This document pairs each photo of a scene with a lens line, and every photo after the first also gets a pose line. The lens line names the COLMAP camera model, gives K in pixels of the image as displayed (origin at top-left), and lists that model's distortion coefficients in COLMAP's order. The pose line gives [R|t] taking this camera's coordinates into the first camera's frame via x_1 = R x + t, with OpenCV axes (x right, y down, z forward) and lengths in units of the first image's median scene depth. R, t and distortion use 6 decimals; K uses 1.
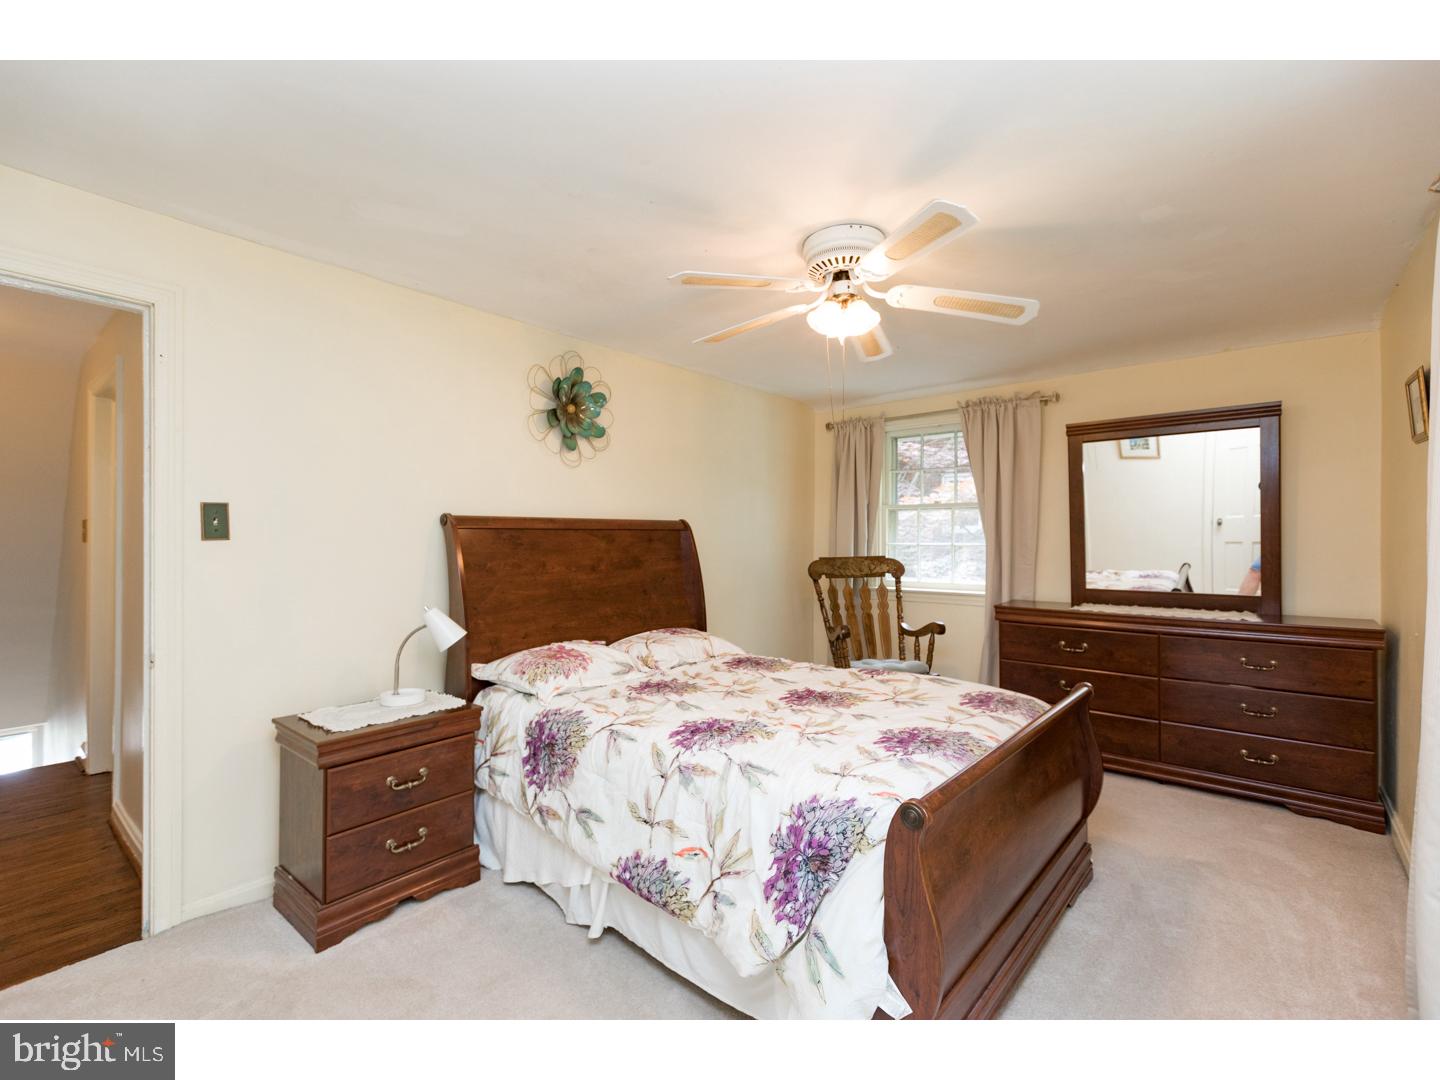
lens RADIAL K [[651.9, 0, 713.3], [0, 651.9, 536.8], [0, 0, 1]] dist [-0.001537, -0.000298]
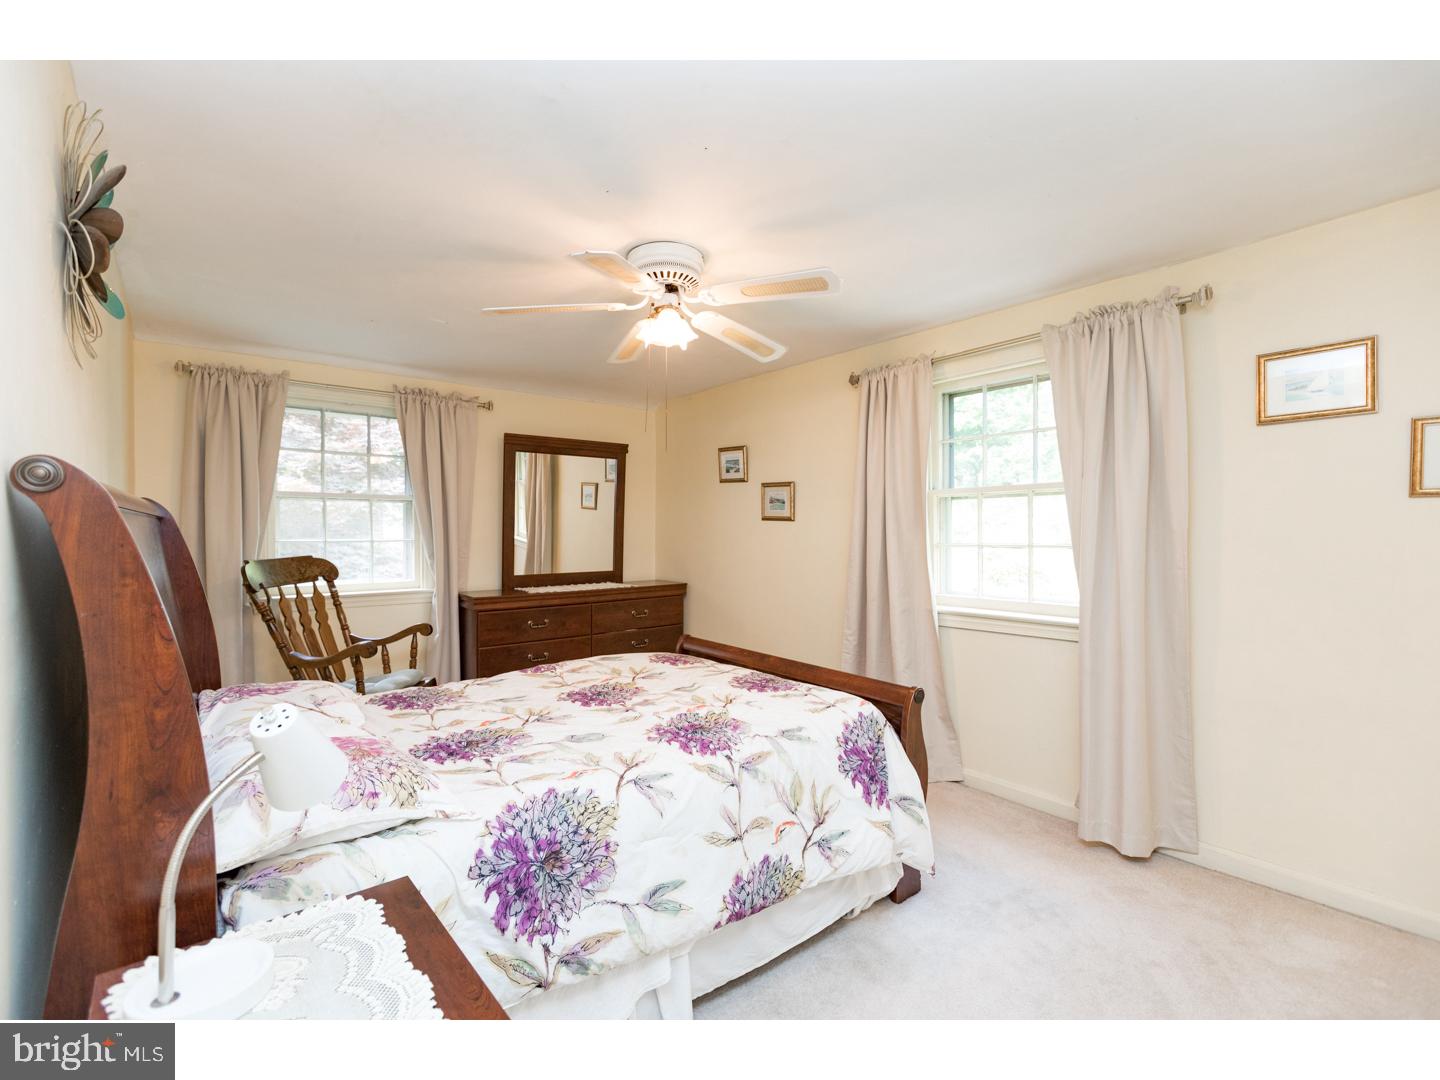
lens RADIAL K [[651.9, 0, 712.8], [0, 651.9, 539.2], [0, 0, 1]] dist [-0.001537, -0.000298]
pose [[0.156227, -0.009403, 0.987676, -0.863132], [0.000483, 0.999955, 0.009443, 0.004678], [-0.987721, -0.000998, 0.156225, 0.757344]]
